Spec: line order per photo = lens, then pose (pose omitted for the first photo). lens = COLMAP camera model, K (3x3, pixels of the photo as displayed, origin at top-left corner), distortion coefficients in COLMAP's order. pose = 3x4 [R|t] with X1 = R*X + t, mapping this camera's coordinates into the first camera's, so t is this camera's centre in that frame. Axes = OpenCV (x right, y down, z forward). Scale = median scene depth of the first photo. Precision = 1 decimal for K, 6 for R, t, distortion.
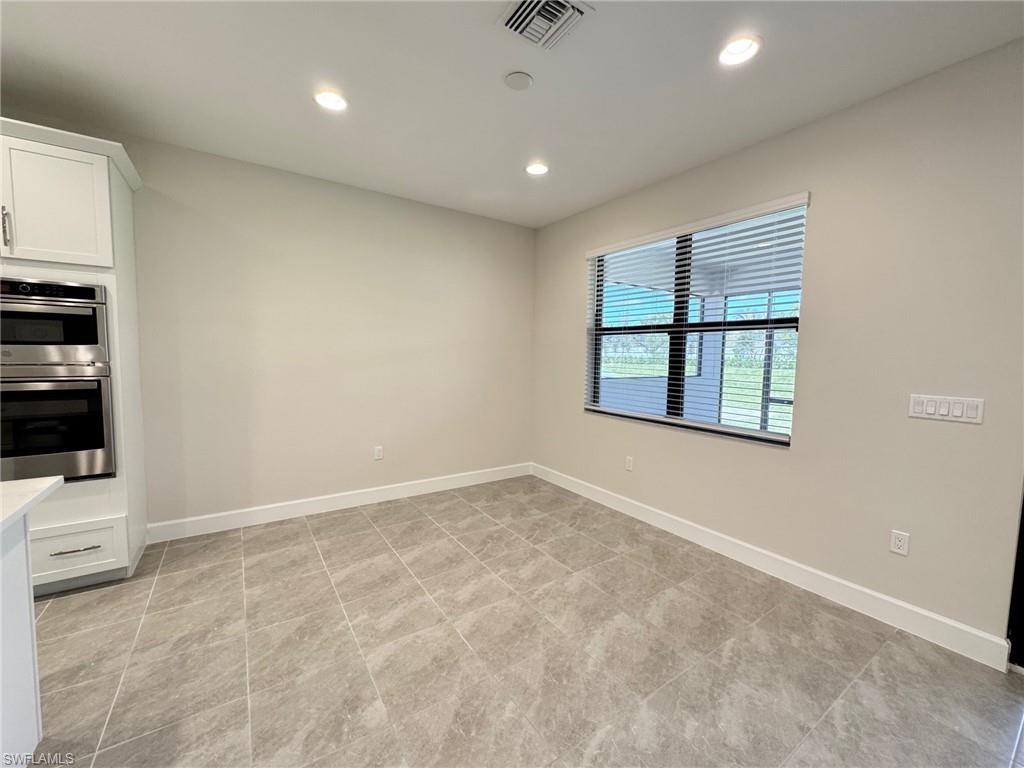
lens RADIAL K [[414.4, 0, 514.3], [0, 414.4, 385.1], [0, 0, 1]] dist [-0.003500, -0.000481]
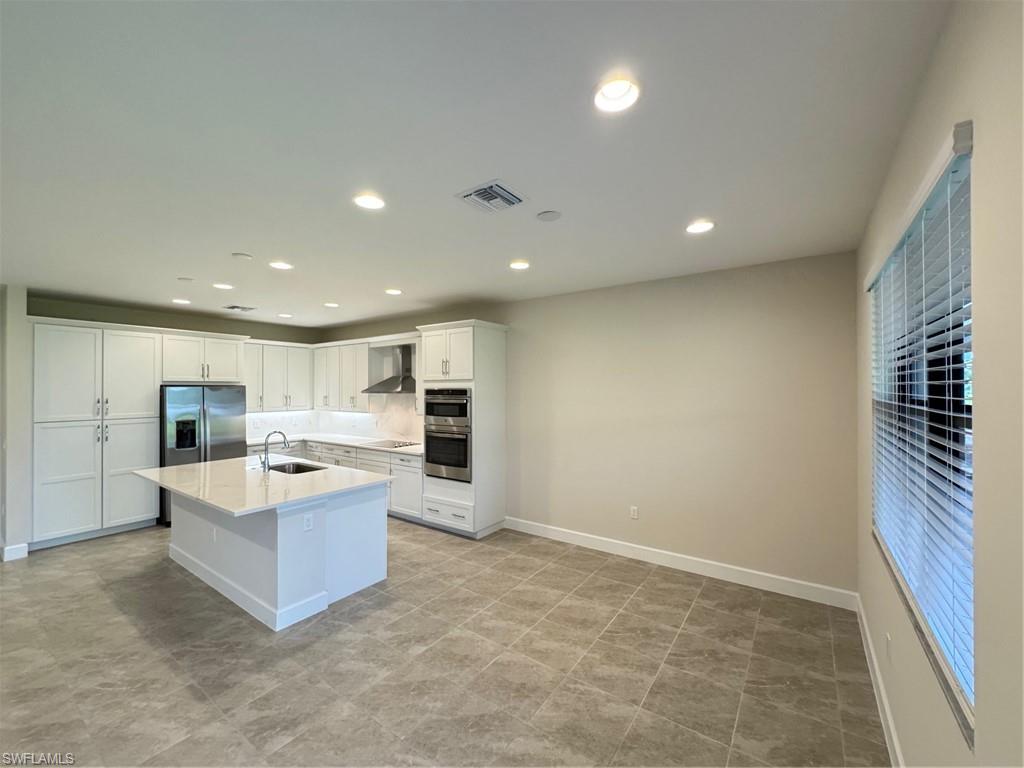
lens RADIAL K [[412.8, 0, 512.0], [0, 412.8, 384.0], [0, 0, 1]] dist [-0.001734, 0.000184]
pose [[0.351613, -0.028141, -0.935722, 0.829464], [-0.061983, 0.996655, -0.053265, -0.138292], [0.934091, 0.076728, 0.348693, 0.396493]]
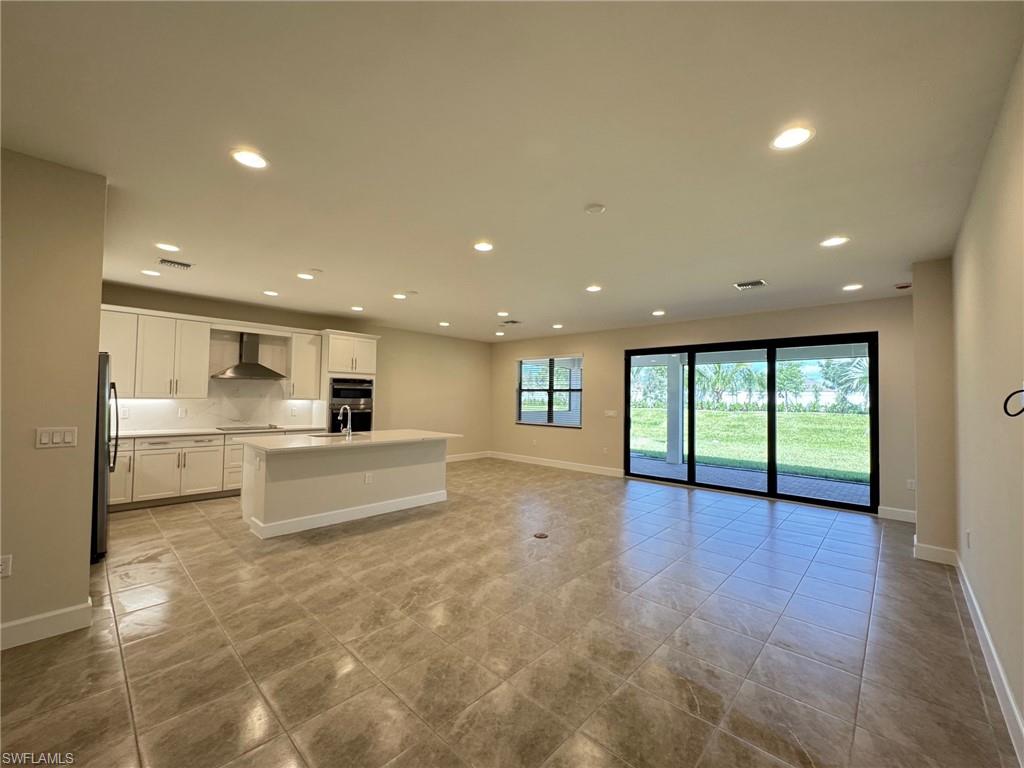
lens RADIAL K [[414.4, 0, 514.3], [0, 414.4, 385.1], [0, 0, 1]] dist [-0.003500, -0.000481]
pose [[0.974751, 0.006077, 0.223211, -0.539576], [0.017209, 0.994612, -0.102229, 0.119978], [-0.222629, 0.103489, 0.969395, -1.930645]]
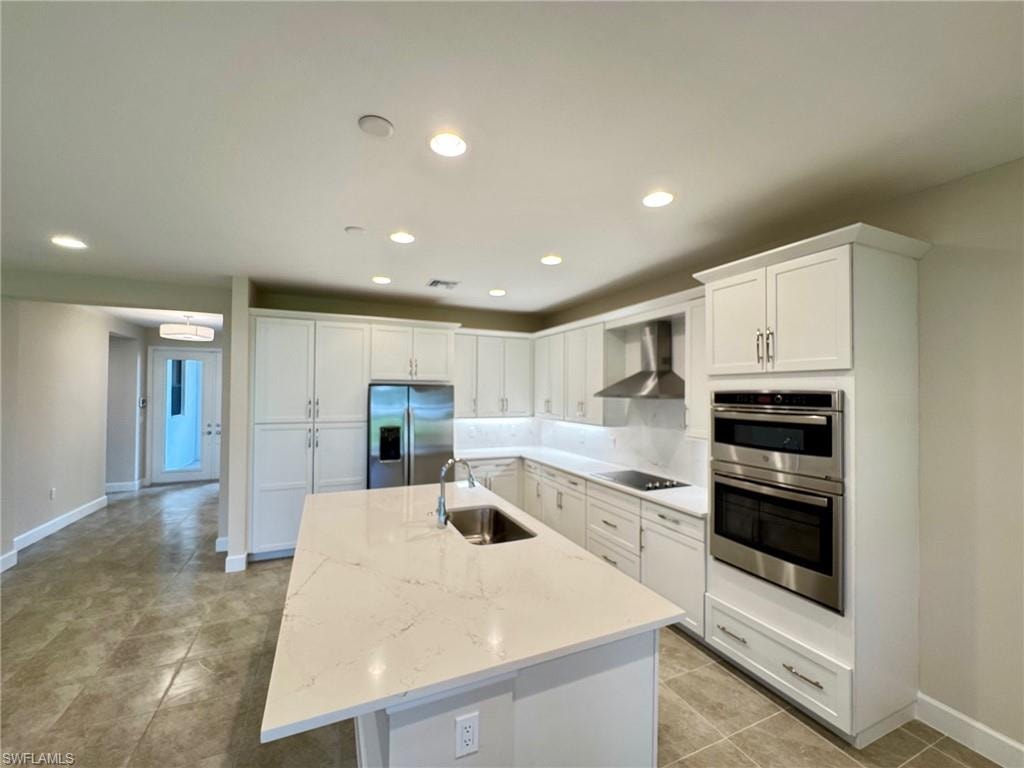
lens RADIAL K [[414.4, 0, 514.3], [0, 414.4, 385.1], [0, 0, 1]] dist [-0.003500, -0.000481]
pose [[-0.170266, -0.034532, -0.984793, -0.012503], [-0.086043, 0.996090, -0.020051, -0.146183], [0.981634, 0.081320, -0.172572, 0.391904]]
